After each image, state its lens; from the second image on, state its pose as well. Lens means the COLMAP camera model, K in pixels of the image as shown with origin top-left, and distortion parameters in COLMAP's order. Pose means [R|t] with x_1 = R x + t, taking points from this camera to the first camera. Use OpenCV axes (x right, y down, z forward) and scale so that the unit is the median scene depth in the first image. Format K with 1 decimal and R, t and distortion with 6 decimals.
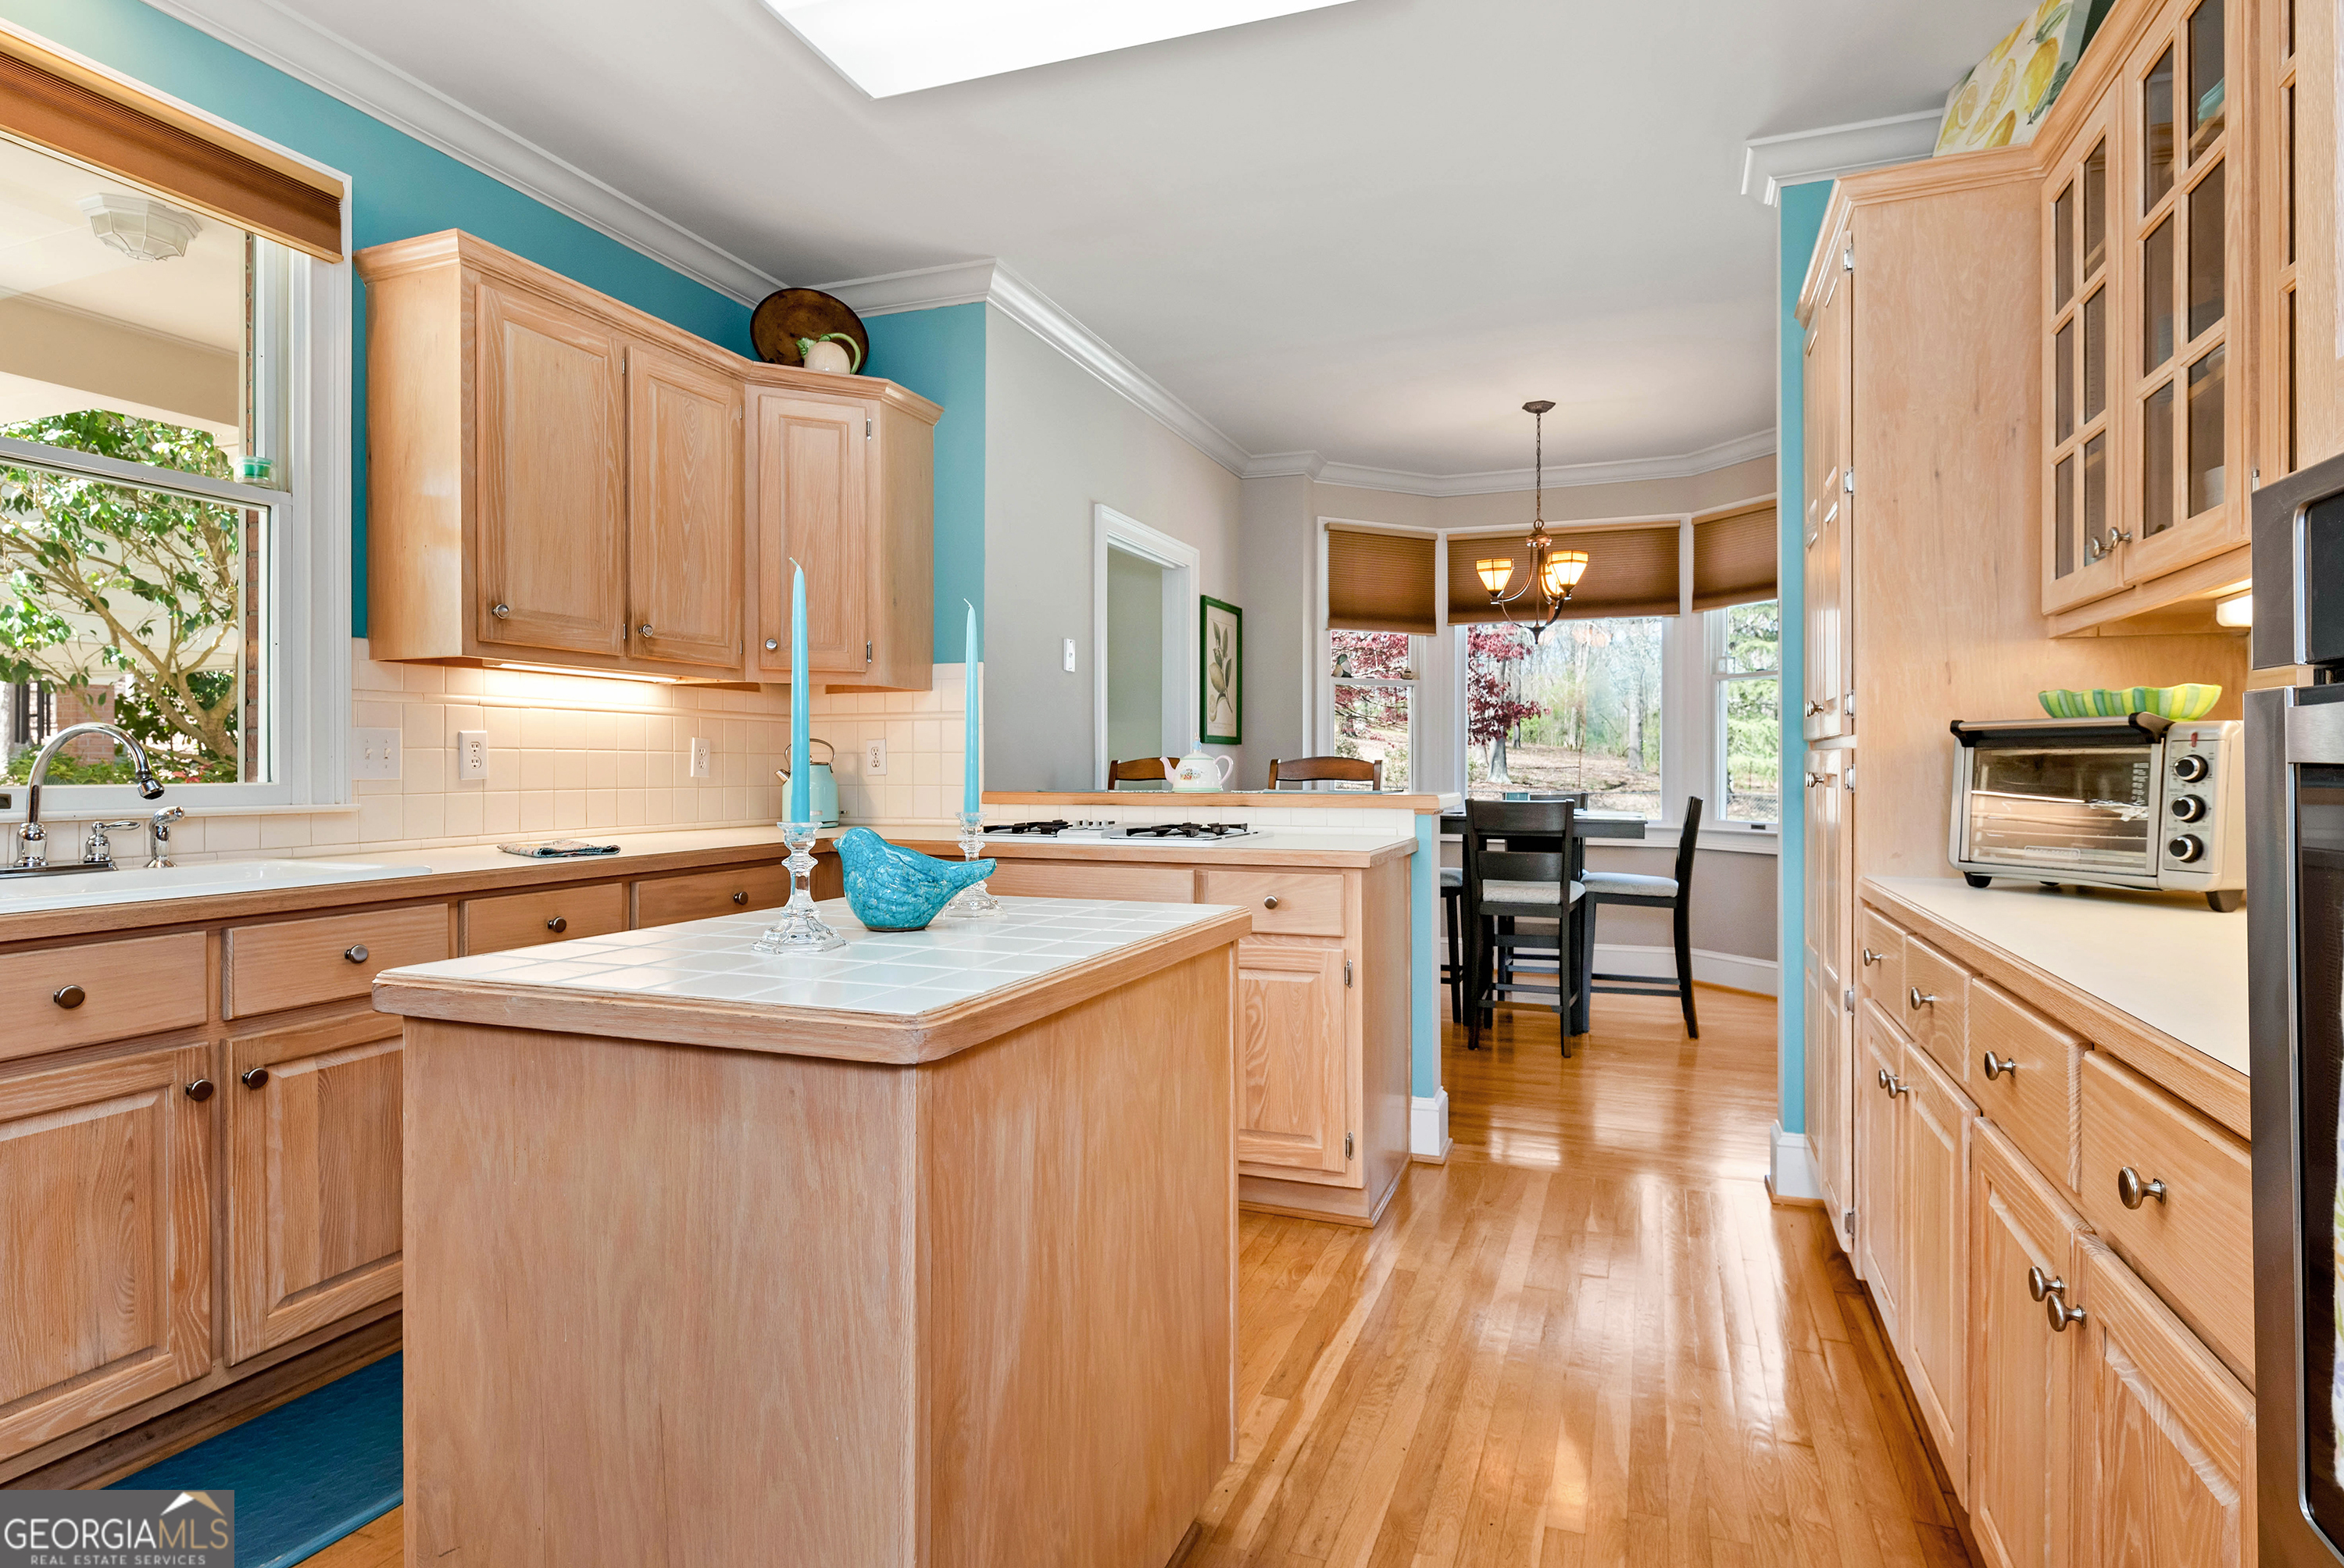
lens RADIAL K [[1241.0, 0, 1185.8], [0, 1241.0, 773.2], [0, 0, 1]] dist [0.000319, 0.000152]
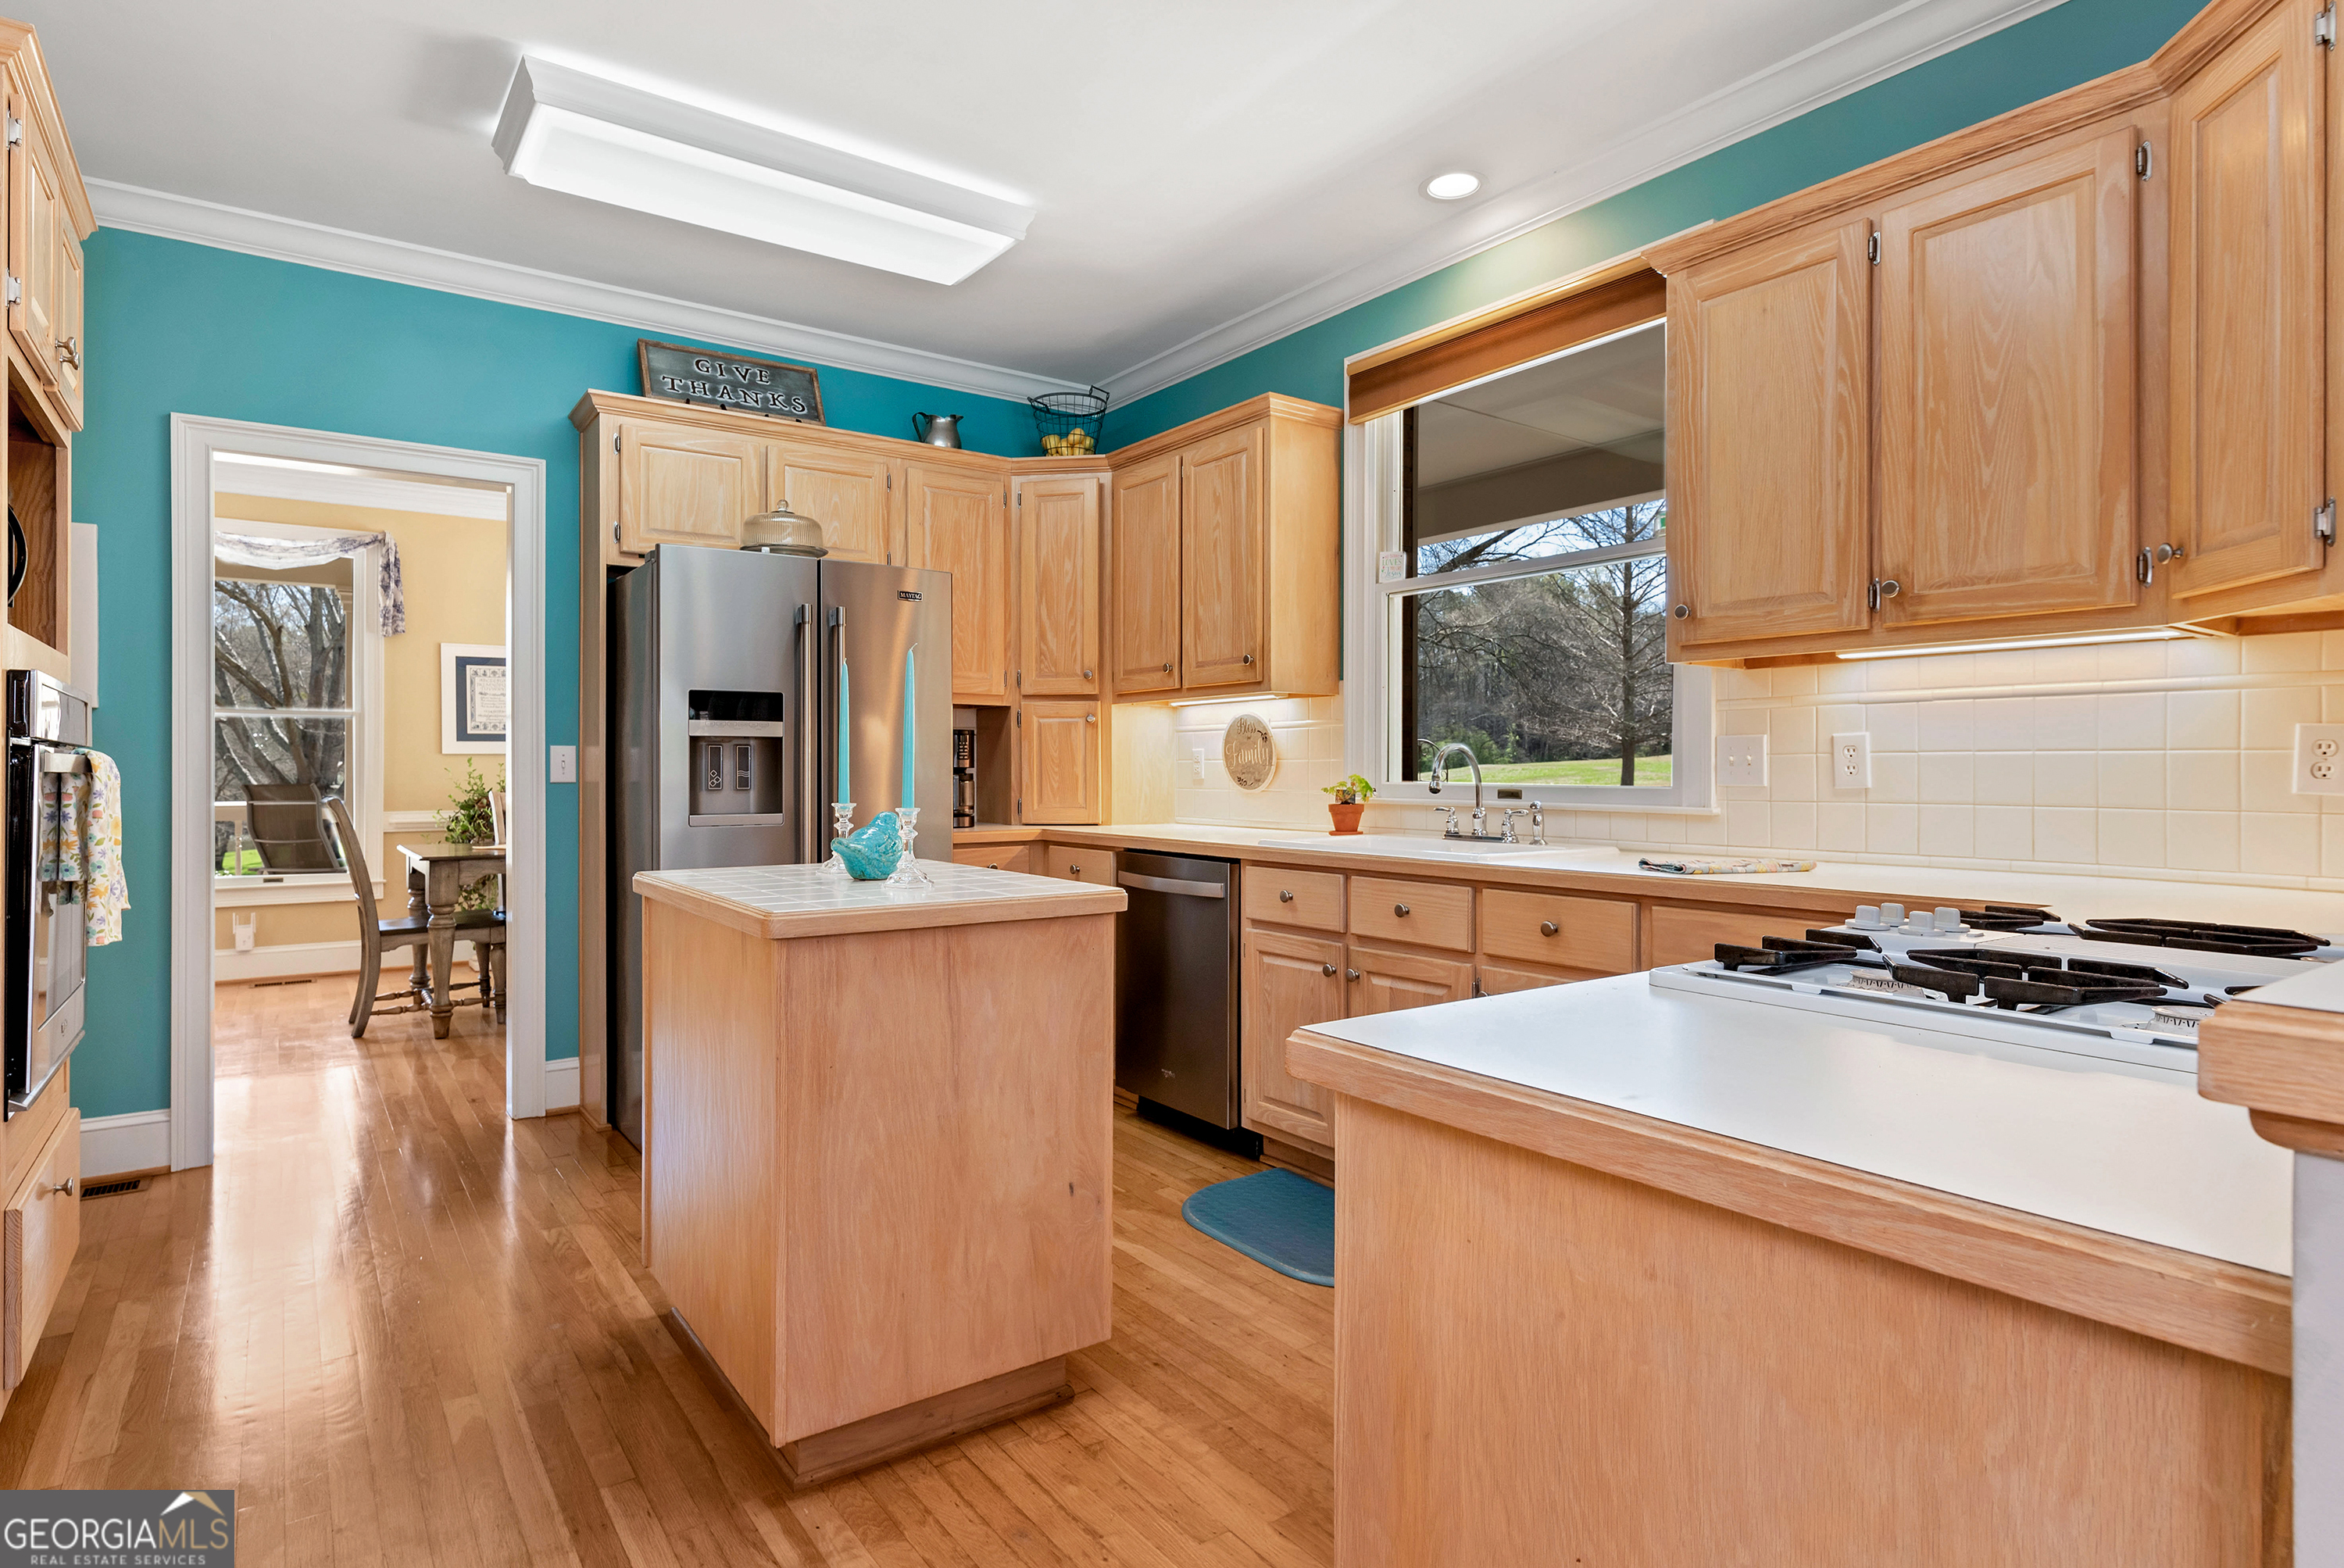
lens RADIAL K [[1241.0, 0, 1182.6], [0, 1241.0, 770.2], [0, 0, 1]] dist [0.000319, 0.000152]
pose [[-0.549229, 0.001202, -0.835671, 0.456286], [-0.005795, 0.999969, 0.005247, -0.010389], [0.835652, 0.007725, -0.549206, 1.179896]]
